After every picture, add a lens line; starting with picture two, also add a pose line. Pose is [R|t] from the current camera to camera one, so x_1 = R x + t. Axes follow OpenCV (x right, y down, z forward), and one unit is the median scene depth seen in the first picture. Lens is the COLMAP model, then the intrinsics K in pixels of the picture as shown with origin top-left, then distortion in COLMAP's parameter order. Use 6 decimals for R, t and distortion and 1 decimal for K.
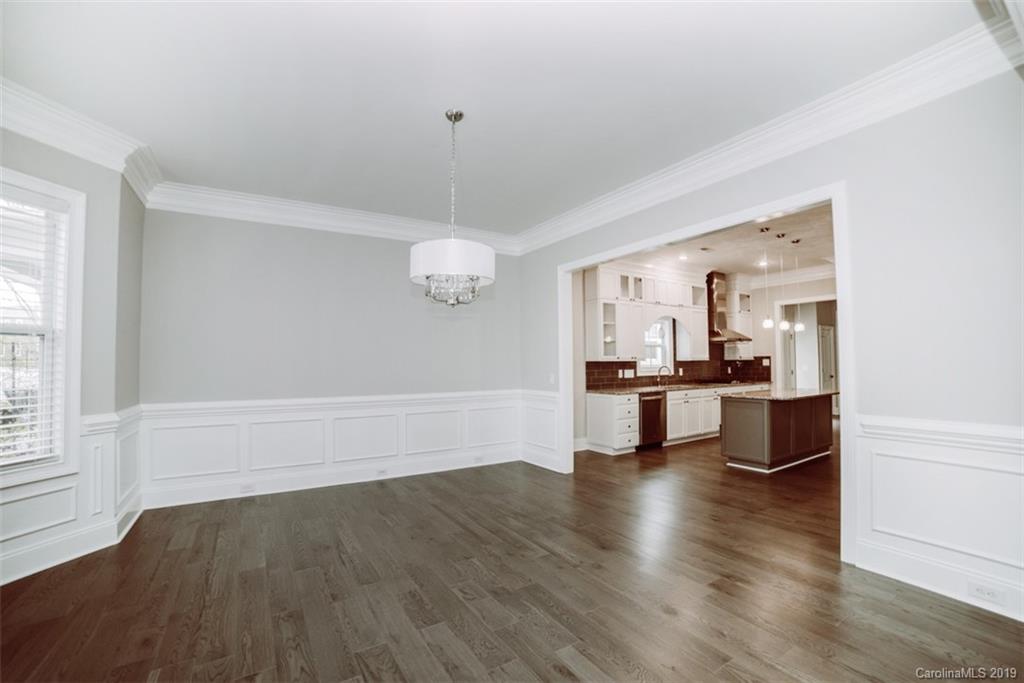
lens RADIAL K [[427.3, 0, 510.6], [0, 427.3, 347.1], [0, 0, 1]] dist [-0.050930, 0.003024]
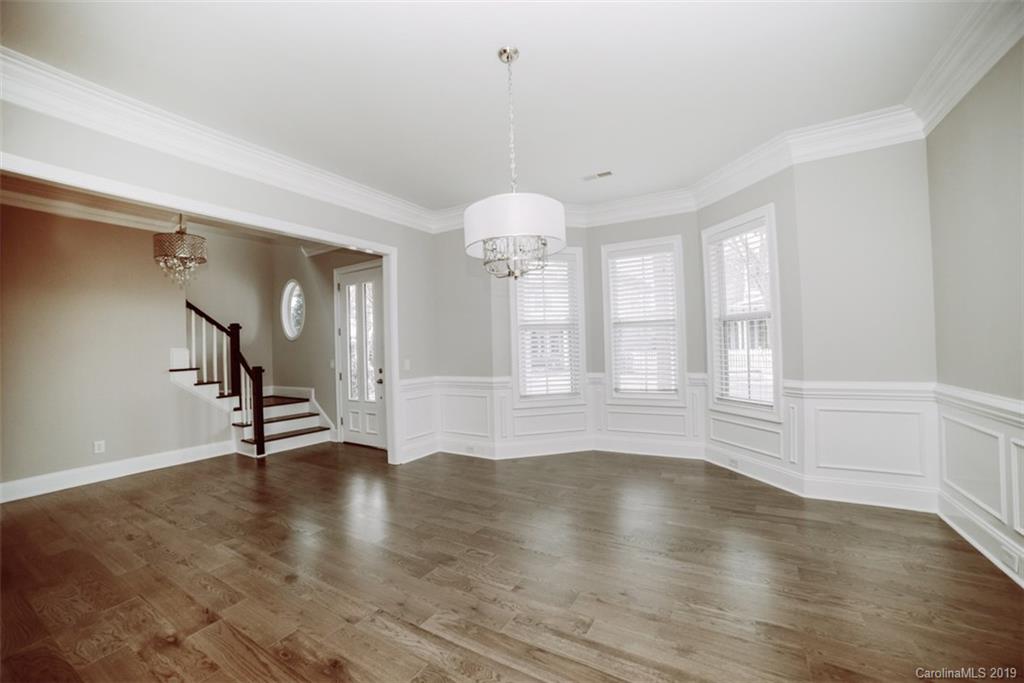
lens RADIAL K [[427.3, 0, 519.8], [0, 427.3, 340.8], [0, 0, 1]] dist [-0.050930, 0.003024]
pose [[-0.879024, 0.025947, -0.476070, 0.271511], [0.053437, 0.997588, -0.044296, 0.064193], [0.473773, -0.064377, -0.878291, 1.773241]]
